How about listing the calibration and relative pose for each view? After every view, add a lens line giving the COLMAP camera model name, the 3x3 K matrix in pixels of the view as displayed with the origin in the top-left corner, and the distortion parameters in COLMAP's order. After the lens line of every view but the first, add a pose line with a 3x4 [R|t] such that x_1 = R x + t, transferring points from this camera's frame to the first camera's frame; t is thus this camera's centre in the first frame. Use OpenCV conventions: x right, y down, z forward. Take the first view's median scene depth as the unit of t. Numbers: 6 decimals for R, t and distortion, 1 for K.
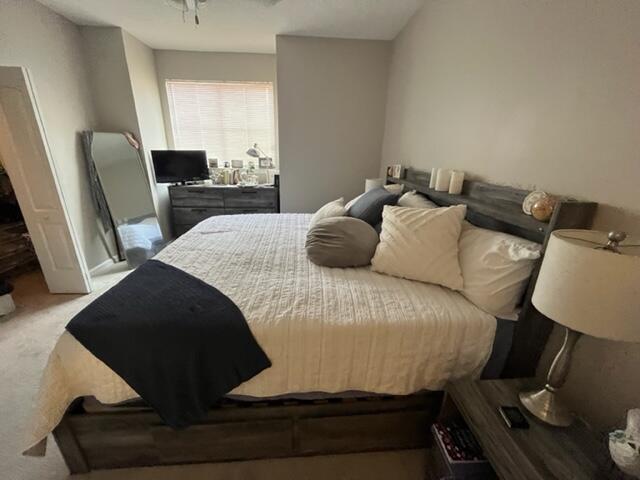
lens RADIAL K [[258.5, 0, 318.7], [0, 258.5, 238.7], [0, 0, 1]] dist [-0.002601, -0.000495]
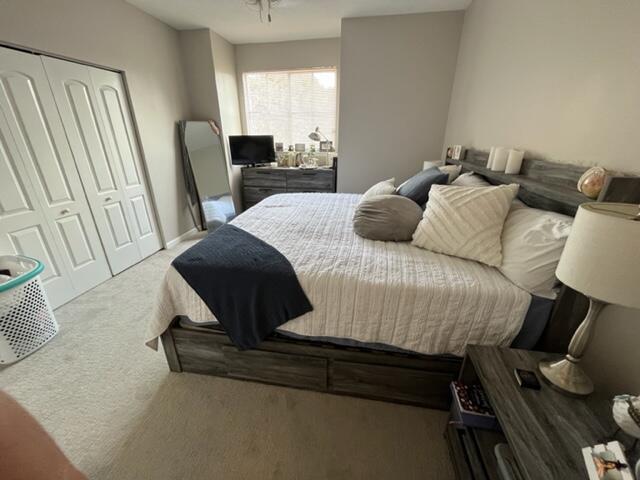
lens RADIAL K [[258.5, 0, 318.7], [0, 258.5, 238.7], [0, 0, 1]] dist [-0.002601, -0.000495]
pose [[0.972446, 0.067312, -0.223200, 0.072730], [-0.055489, 0.996724, 0.058834, 0.061555], [0.226430, -0.044828, 0.972995, -0.129329]]
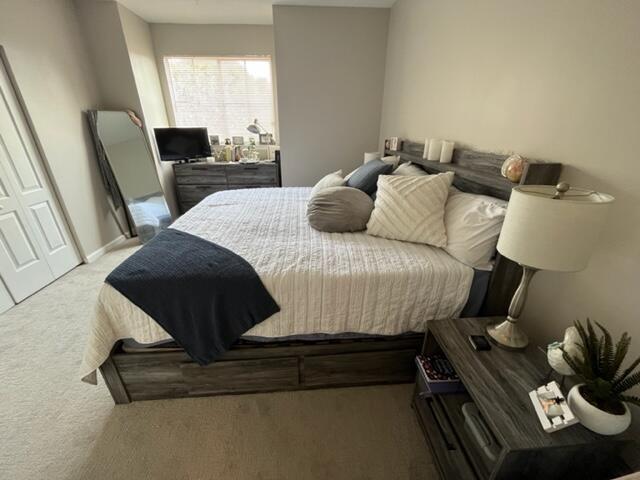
lens RADIAL K [[258.5, 0, 318.7], [0, 258.5, 238.7], [0, 0, 1]] dist [-0.002601, -0.000495]
pose [[0.999819, -0.017297, -0.007883, 0.006739], [0.017872, 0.996646, 0.079854, 0.055676], [0.006475, -0.079980, 0.996775, -0.115916]]
